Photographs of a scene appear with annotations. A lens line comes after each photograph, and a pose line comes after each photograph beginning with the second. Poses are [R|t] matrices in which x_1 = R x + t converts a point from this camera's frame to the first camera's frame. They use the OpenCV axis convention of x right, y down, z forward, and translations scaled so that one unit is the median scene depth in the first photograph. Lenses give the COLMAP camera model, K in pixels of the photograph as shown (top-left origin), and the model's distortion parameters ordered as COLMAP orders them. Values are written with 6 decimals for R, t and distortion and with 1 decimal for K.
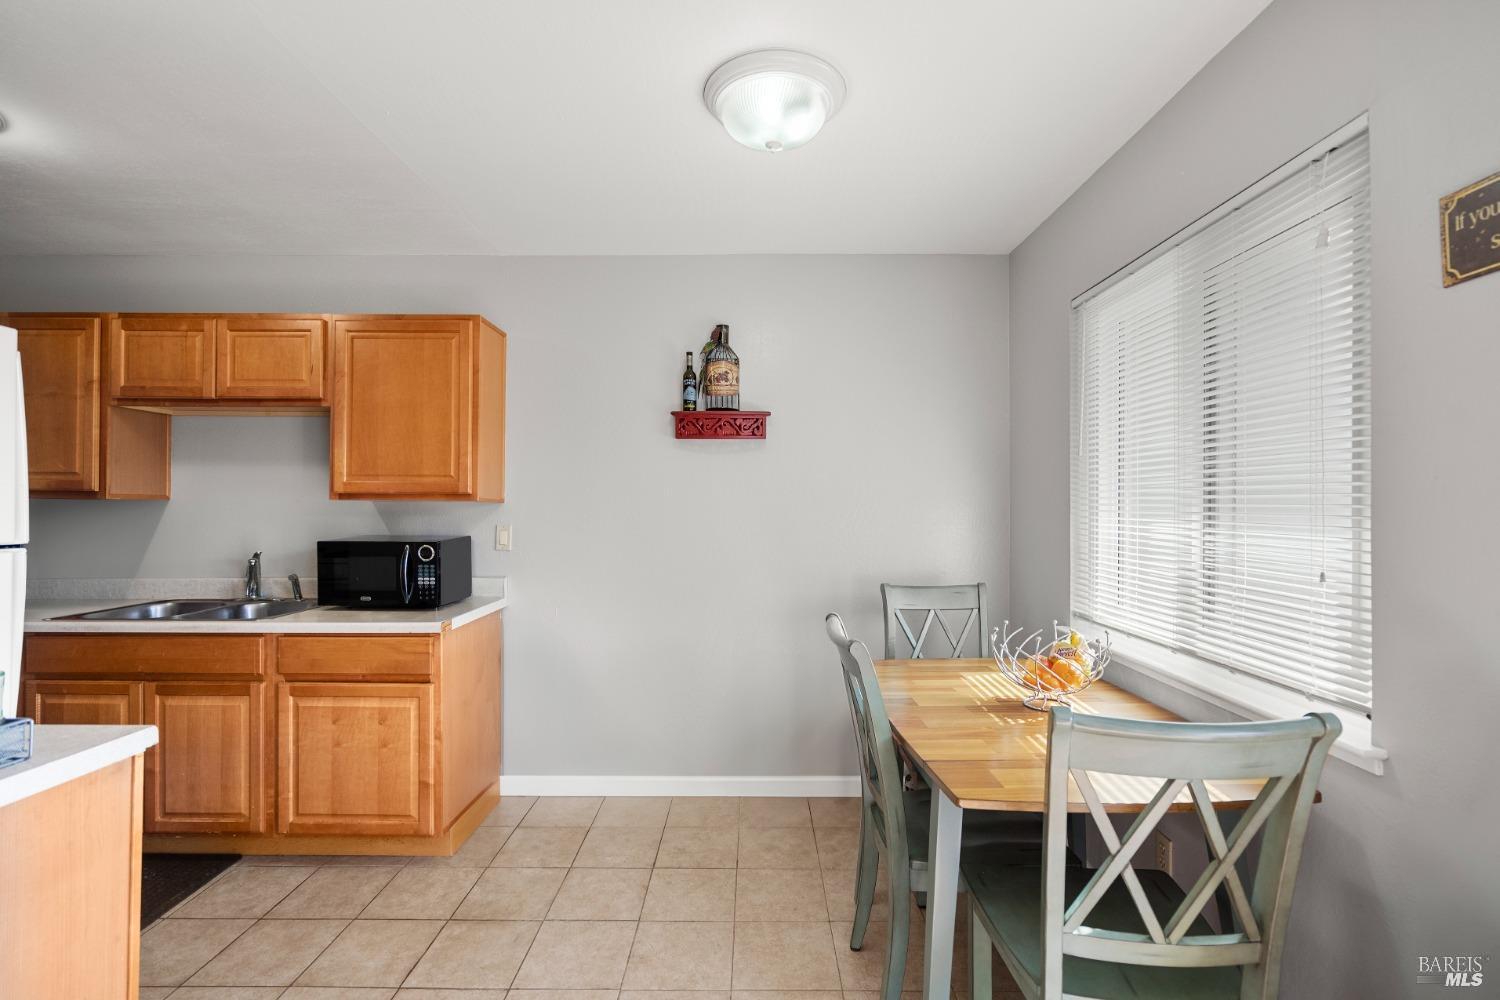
lens RADIAL K [[680.1, 0, 748.4], [0, 680.1, 501.7], [0, 0, 1]] dist [-0.001971, 0.000097]
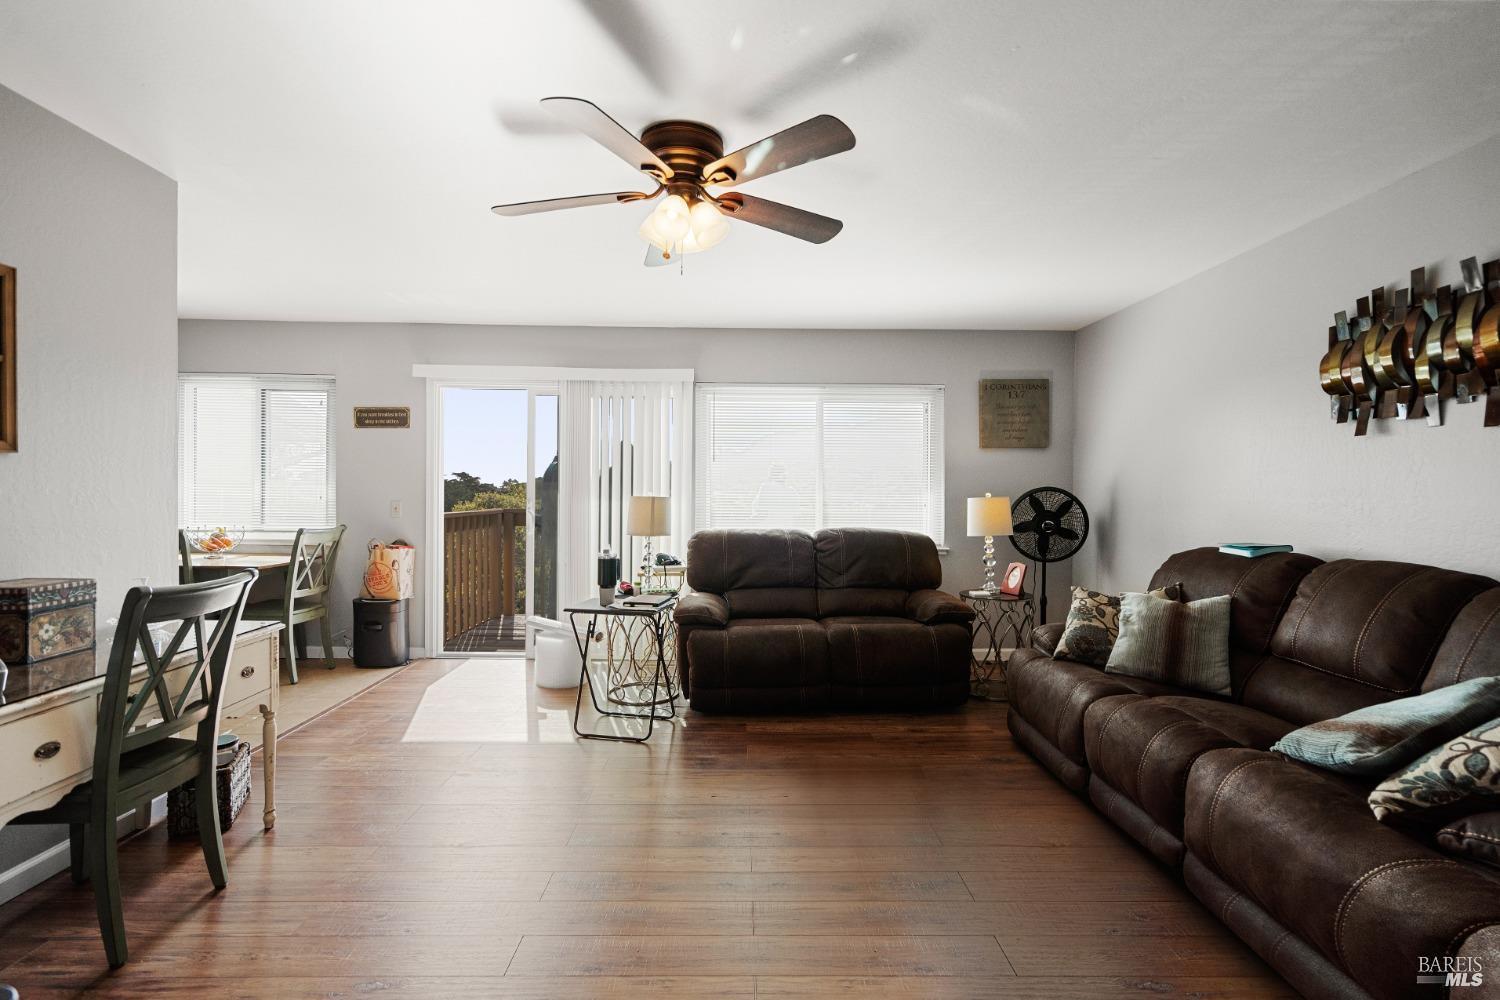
lens RADIAL K [[680.1, 0, 748.4], [0, 680.1, 501.7], [0, 0, 1]] dist [-0.001971, 0.000097]
pose [[-0.015893, -0.022073, 0.999630, -2.067256], [-0.016191, 0.999631, 0.021816, 0.013363], [-0.999743, -0.015838, -0.016244, -0.893784]]
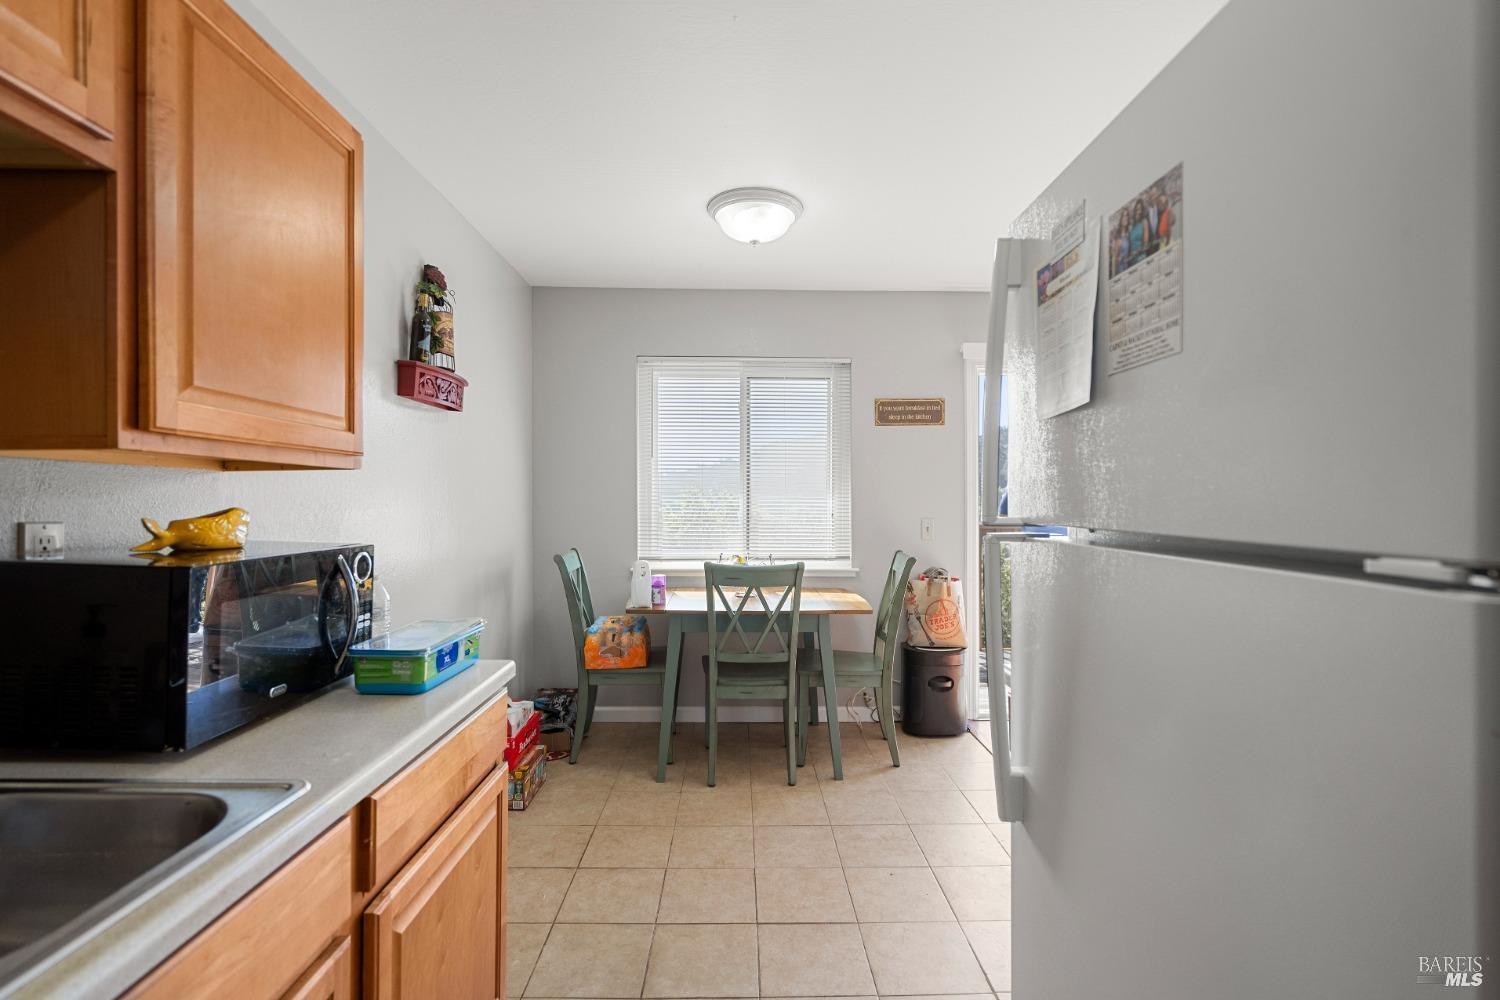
lens RADIAL K [[680.1, 0, 748.4], [0, 680.1, 501.7], [0, 0, 1]] dist [-0.001971, 0.000097]
pose [[-0.021533, -0.005708, 0.999752, -1.445223], [-0.004684, 0.999973, 0.005608, 0.030547], [-0.999757, -0.004562, -0.021559, 1.042401]]
